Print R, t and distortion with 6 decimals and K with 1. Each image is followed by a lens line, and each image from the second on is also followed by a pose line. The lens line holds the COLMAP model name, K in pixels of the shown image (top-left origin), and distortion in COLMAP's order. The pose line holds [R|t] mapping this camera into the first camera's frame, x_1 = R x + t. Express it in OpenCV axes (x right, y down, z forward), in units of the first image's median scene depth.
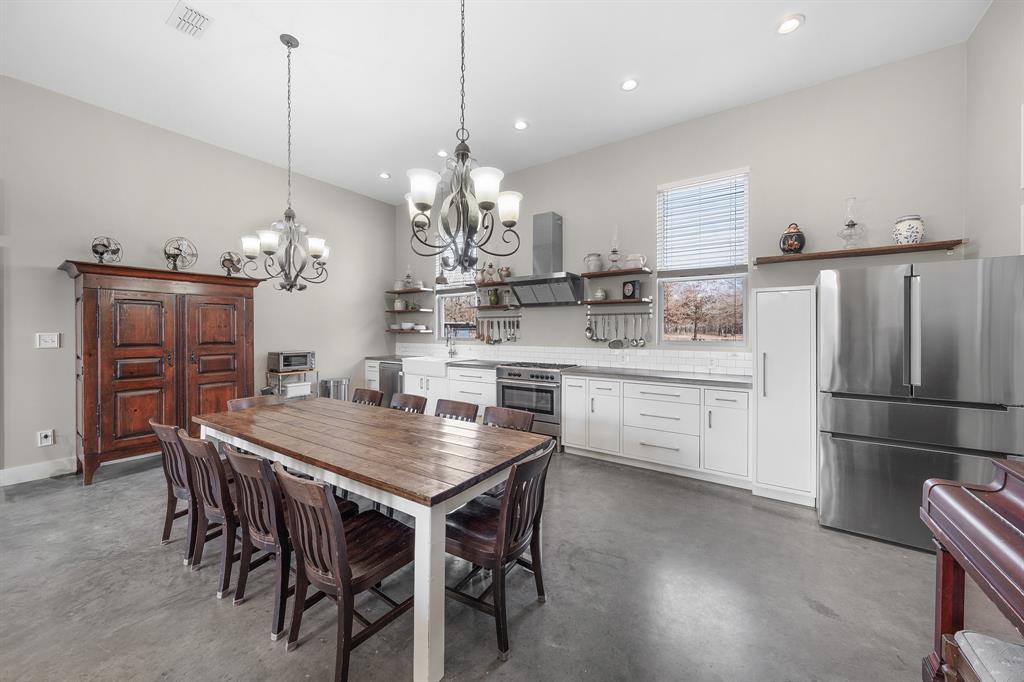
lens RADIAL K [[370.1, 0, 513.4], [0, 370.1, 335.4], [0, 0, 1]] dist [-0.000860, -0.000818]
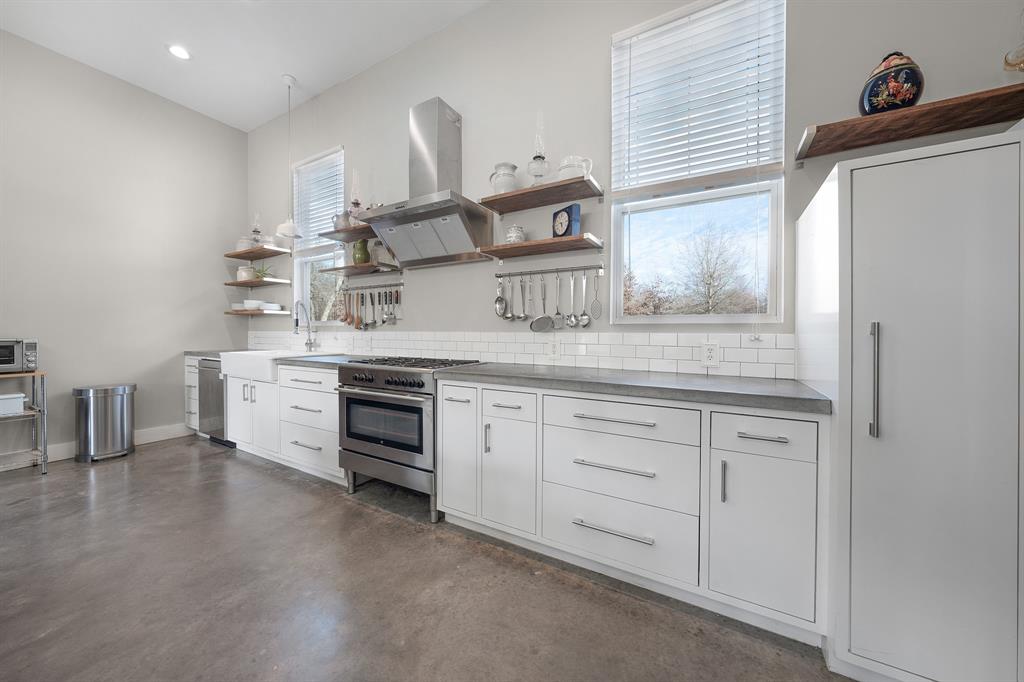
lens RADIAL K [[355.8, 0, 514.0], [0, 355.8, 335.4], [0, 0, 1]] dist [-0.004593, 0.000816]
pose [[0.996494, 0.001593, 0.083652, 0.185332], [-0.001701, 0.999998, 0.001226, 0.040129], [-0.083650, -0.001364, 0.996494, 0.449731]]
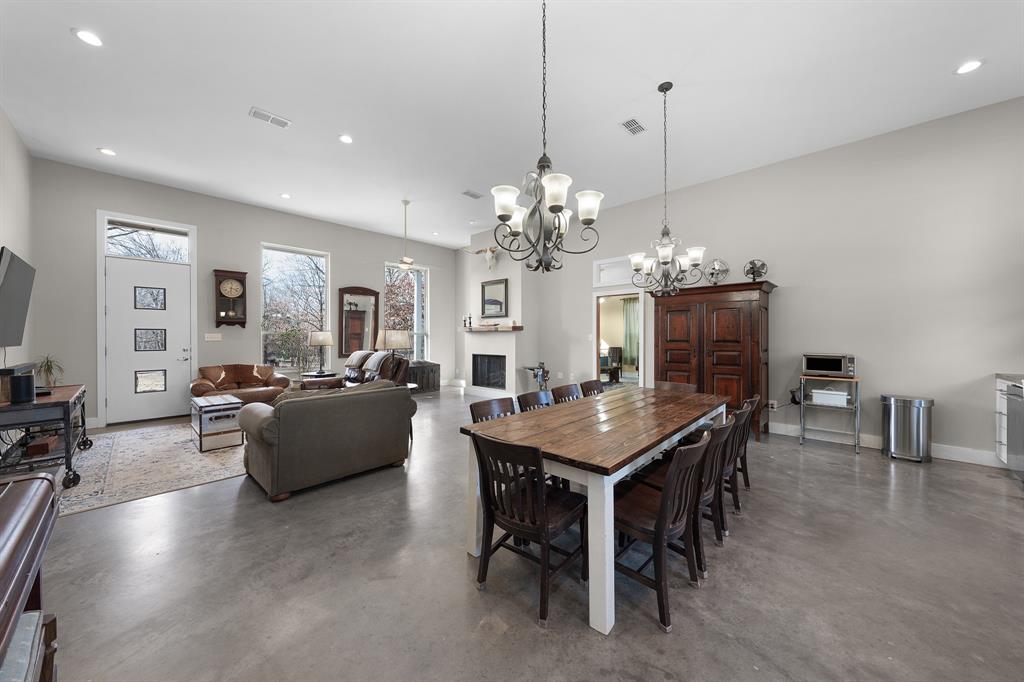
lens RADIAL K [[355.8, 0, 515.1], [0, 355.8, 337.4], [0, 0, 1]] dist [-0.004593, 0.000816]
pose [[-0.154179, 0.002721, -0.988039, 0.396965], [-0.011115, 0.999928, 0.004488, 0.009428], [0.987980, 0.011674, -0.154138, 0.449268]]
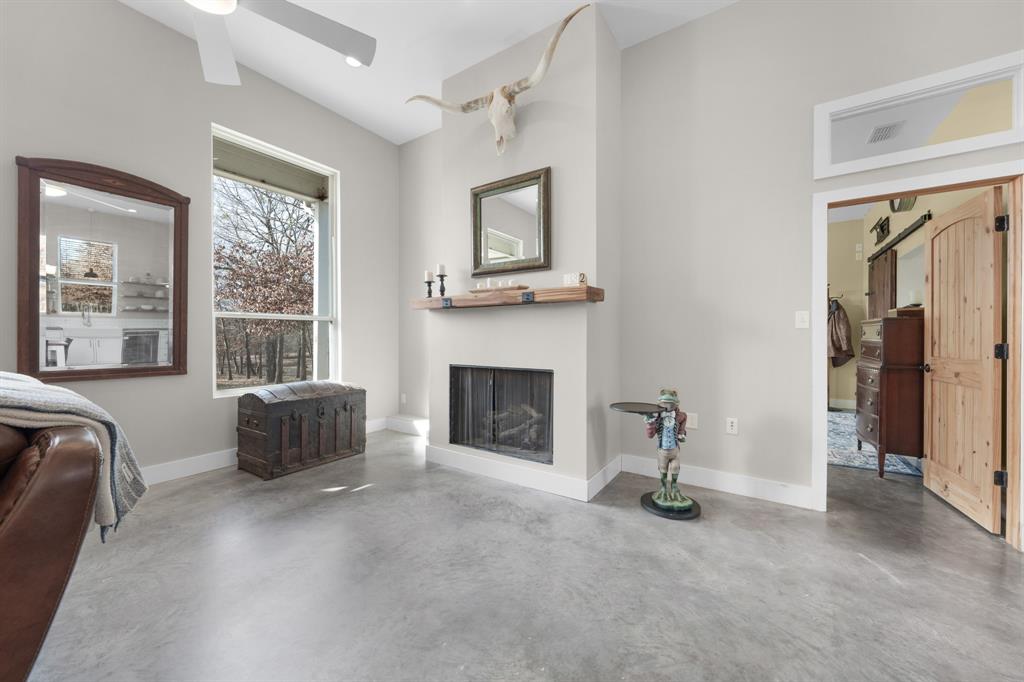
lens RADIAL K [[370.1, 0, 516.7], [0, 370.1, 337.2], [0, 0, 1]] dist [-0.000860, -0.000818]
pose [[0.008662, 0.000098, -0.999962, -0.586771], [-0.012209, 0.999925, -0.000008, 0.045561], [0.999888, 0.012209, 0.008663, 0.090567]]
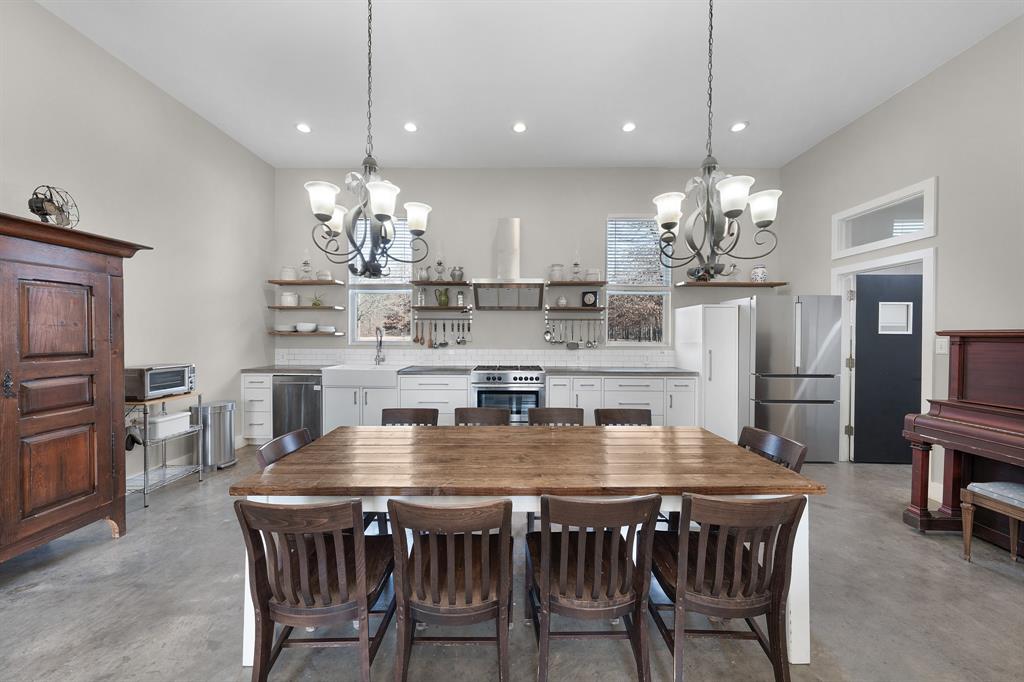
lens RADIAL K [[355.8, 0, 509.1], [0, 355.8, 337.3], [0, 0, 1]] dist [-0.004593, 0.000816]
pose [[0.832064, -0.002418, 0.554675, -0.489296], [0.003059, 0.999995, -0.000231, -0.002784], [-0.554672, 0.001889, 0.832067, 0.196721]]
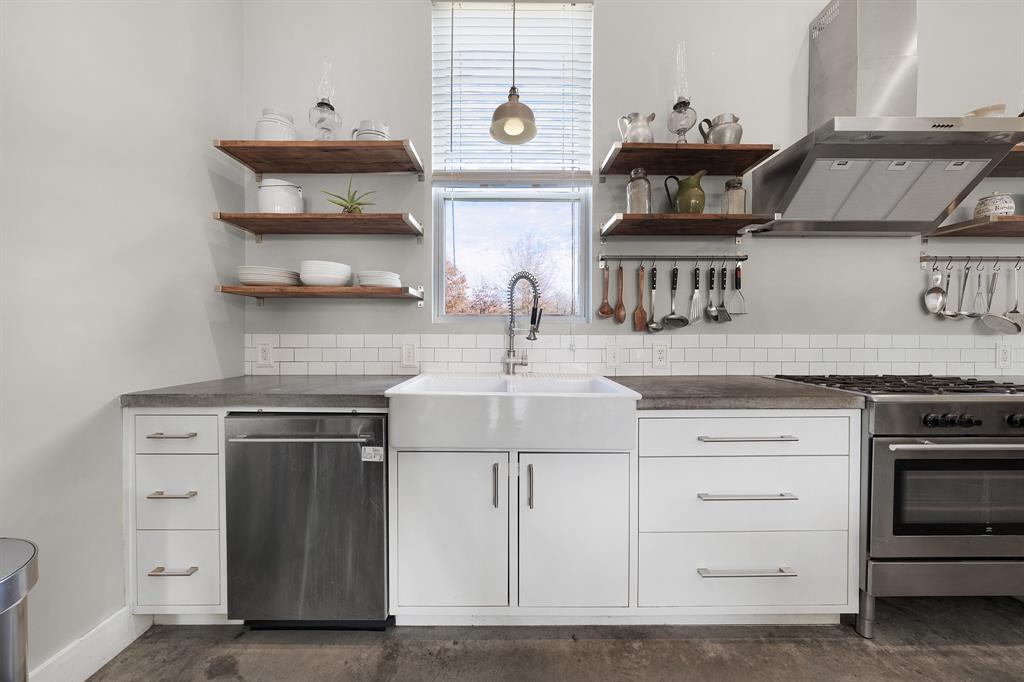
lens RADIAL K [[355.8, 0, 510.7], [0, 355.8, 339.4], [0, 0, 1]] dist [-0.004593, 0.000816]
pose [[0.822923, -0.008665, 0.568087, -0.460942], [0.005222, 0.999957, 0.007688, 0.034914], [-0.568129, -0.003360, 0.822933, 0.972060]]
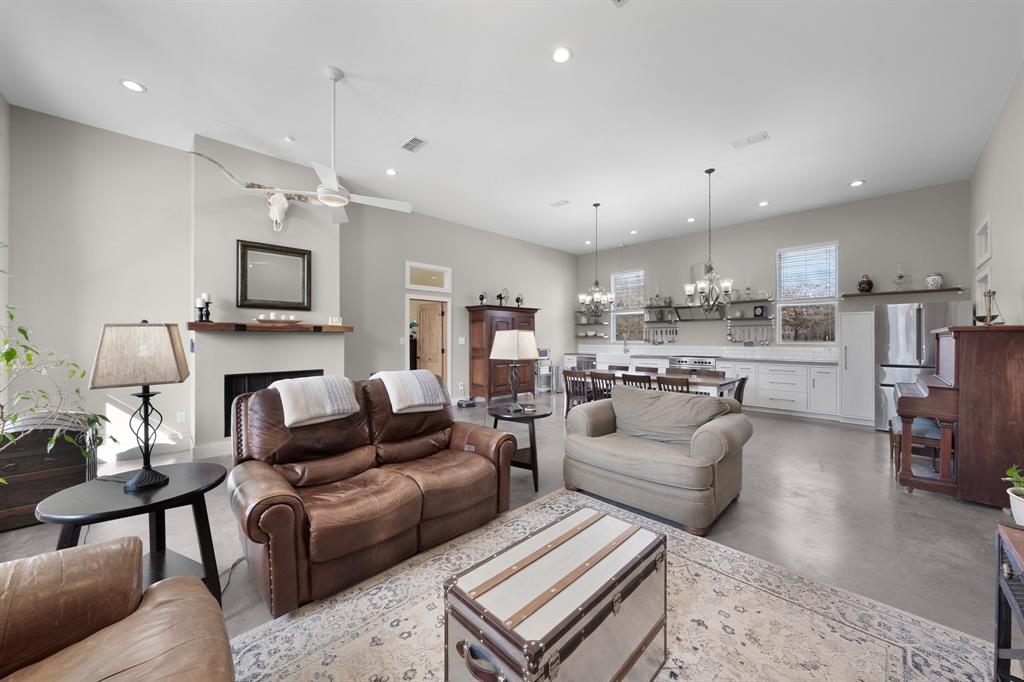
lens RADIAL K [[370.1, 0, 512.5], [0, 370.1, 338.0], [0, 0, 1]] dist [-0.000860, -0.000818]
pose [[0.980004, -0.001571, -0.198971, -0.425294], [-0.000968, 0.999919, -0.012660, 0.019002], [0.198974, 0.012600, 0.979924, -0.823406]]
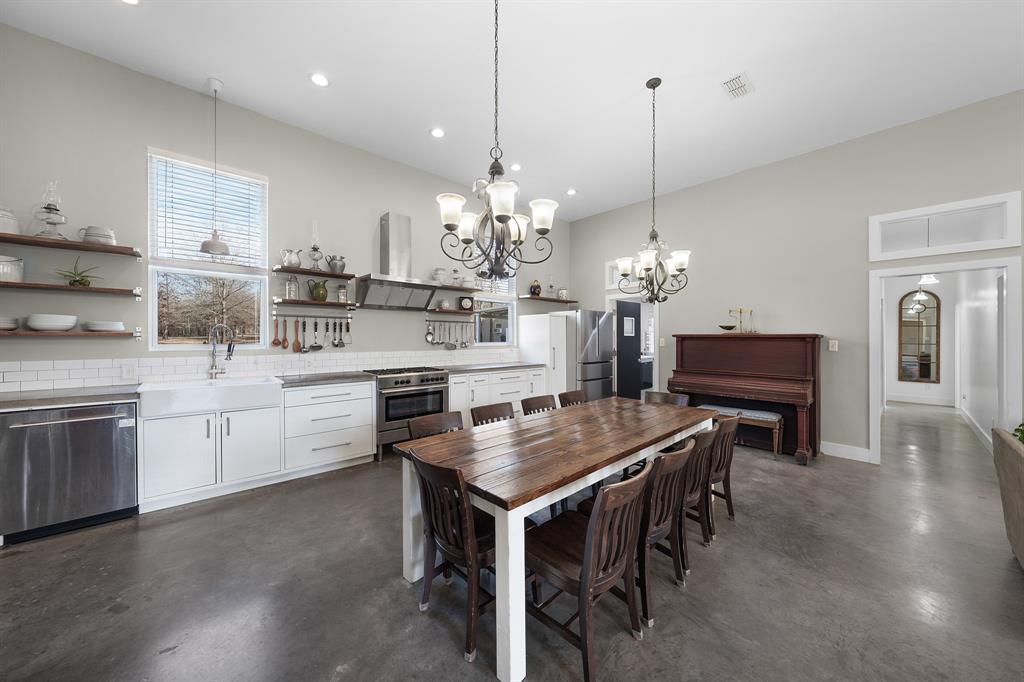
lens RADIAL K [[355.8, 0, 512.1], [0, 355.8, 342.2], [0, 0, 1]] dist [-0.004593, 0.000816]
pose [[0.230477, -0.016353, 0.972940, -0.807470], [0.003598, 0.999866, 0.015953, -0.008207], [-0.973071, -0.000176, 0.230505, 0.528229]]
